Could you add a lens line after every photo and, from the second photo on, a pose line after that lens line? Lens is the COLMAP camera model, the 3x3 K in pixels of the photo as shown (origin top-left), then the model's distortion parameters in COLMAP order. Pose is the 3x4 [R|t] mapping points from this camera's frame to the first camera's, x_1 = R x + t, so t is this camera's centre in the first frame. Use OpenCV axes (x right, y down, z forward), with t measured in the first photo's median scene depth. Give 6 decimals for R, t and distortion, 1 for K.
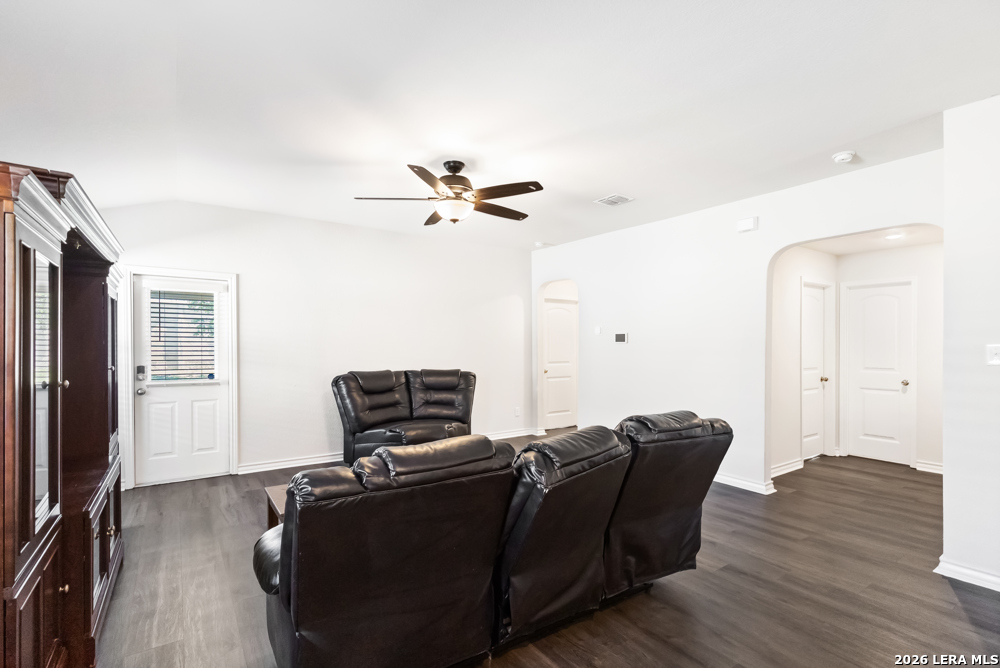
lens RADIAL K [[461.1, 0, 502.1], [0, 461.1, 351.1], [0, 0, 1]] dist [0.011924, -0.000013]
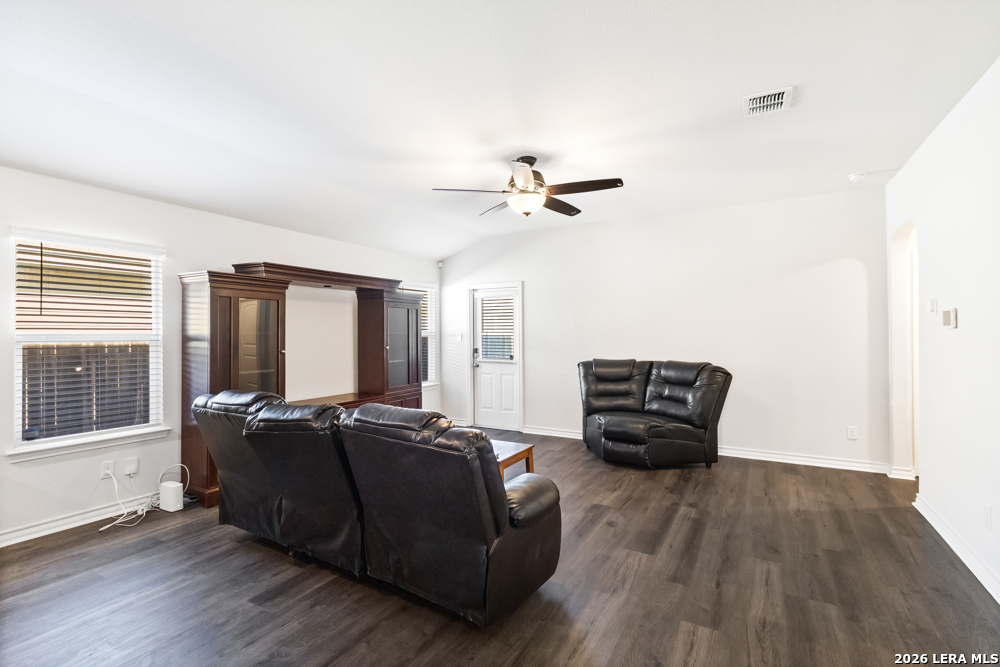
lens RADIAL K [[461.1, 0, 498.7], [0, 461.1, 330.9], [0, 0, 1]] dist [0.011924, -0.000013]
pose [[0.432164, -0.014031, -0.901686, 0.602435], [-0.008148, 0.999777, -0.019463, 0.002975], [0.901758, 0.015758, 0.431953, 0.375620]]
